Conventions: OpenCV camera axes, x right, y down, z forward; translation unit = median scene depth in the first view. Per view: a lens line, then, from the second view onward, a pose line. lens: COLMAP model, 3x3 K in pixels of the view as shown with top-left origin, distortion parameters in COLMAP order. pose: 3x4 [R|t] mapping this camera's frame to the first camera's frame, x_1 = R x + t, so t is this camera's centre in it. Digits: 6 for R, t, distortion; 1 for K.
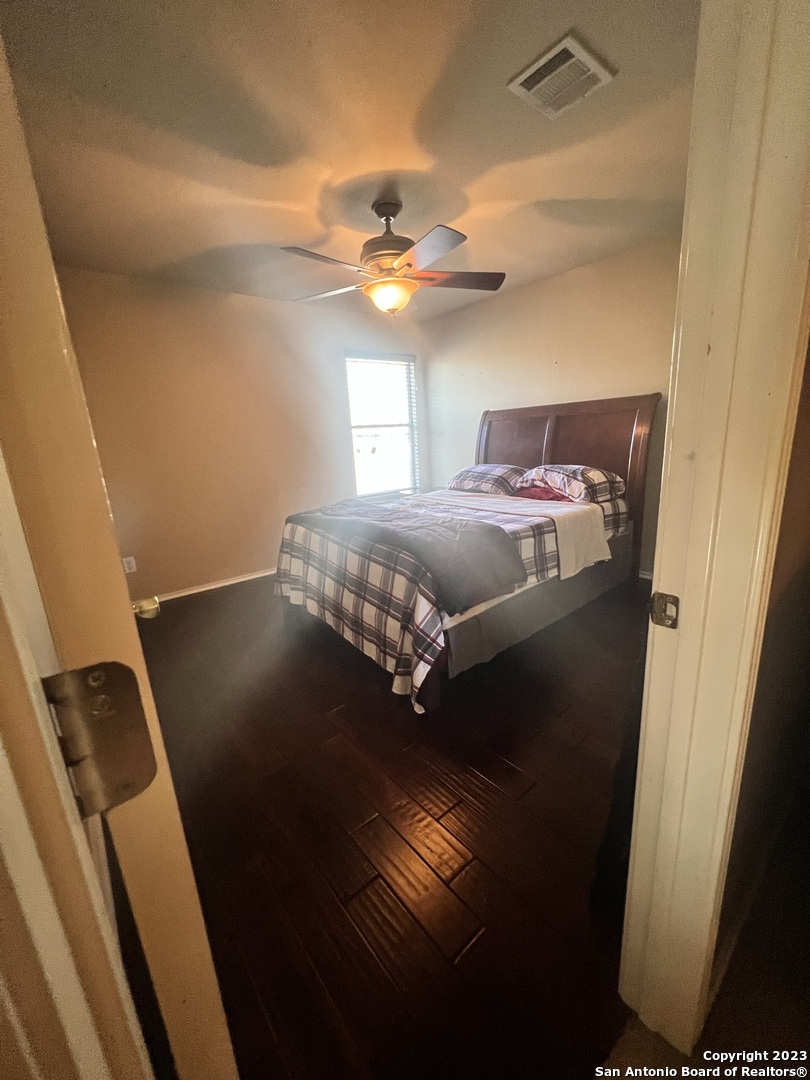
lens RADIAL K [[429.9, 0, 406.3], [0, 429.9, 539.5], [0, 0, 1]] dist [-0.000129, -0.000072]
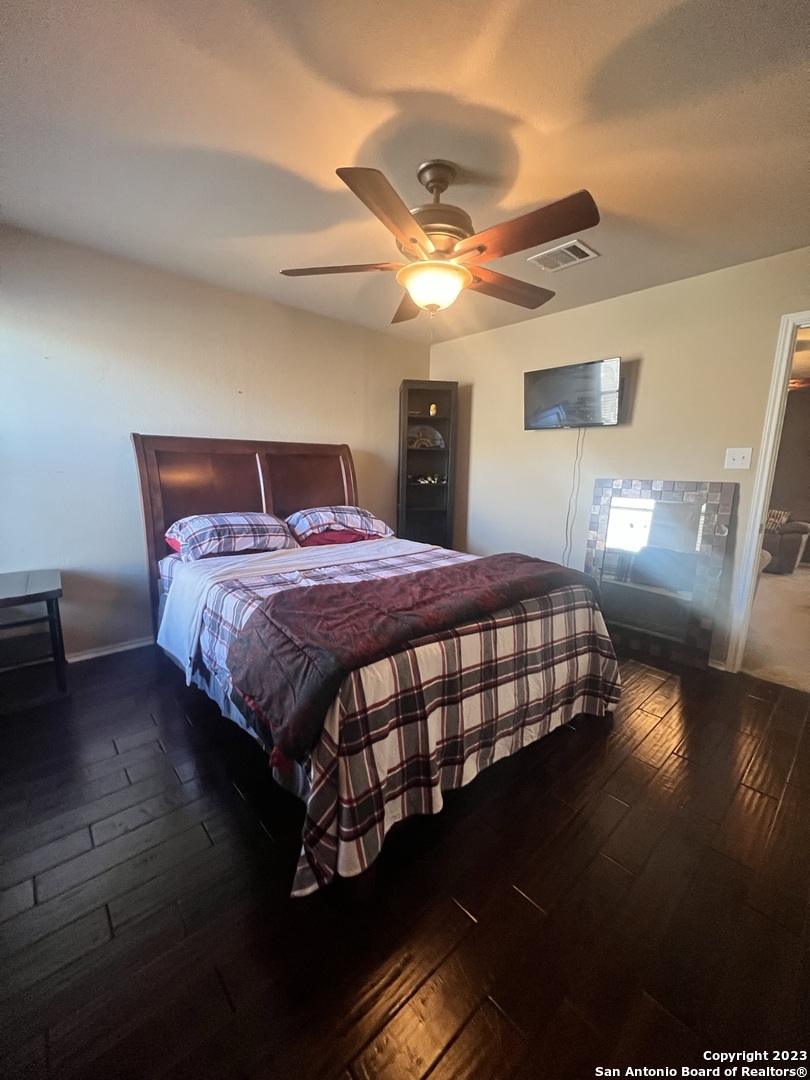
lens RADIAL K [[429.9, 0, 406.1], [0, 429.9, 542.3], [0, 0, 1]] dist [-0.000129, -0.000072]
pose [[-0.046821, -0.128271, 0.990633, -0.623508], [0.218345, 0.966425, 0.135457, -0.189798], [-0.974748, 0.222642, -0.017241, 0.868993]]
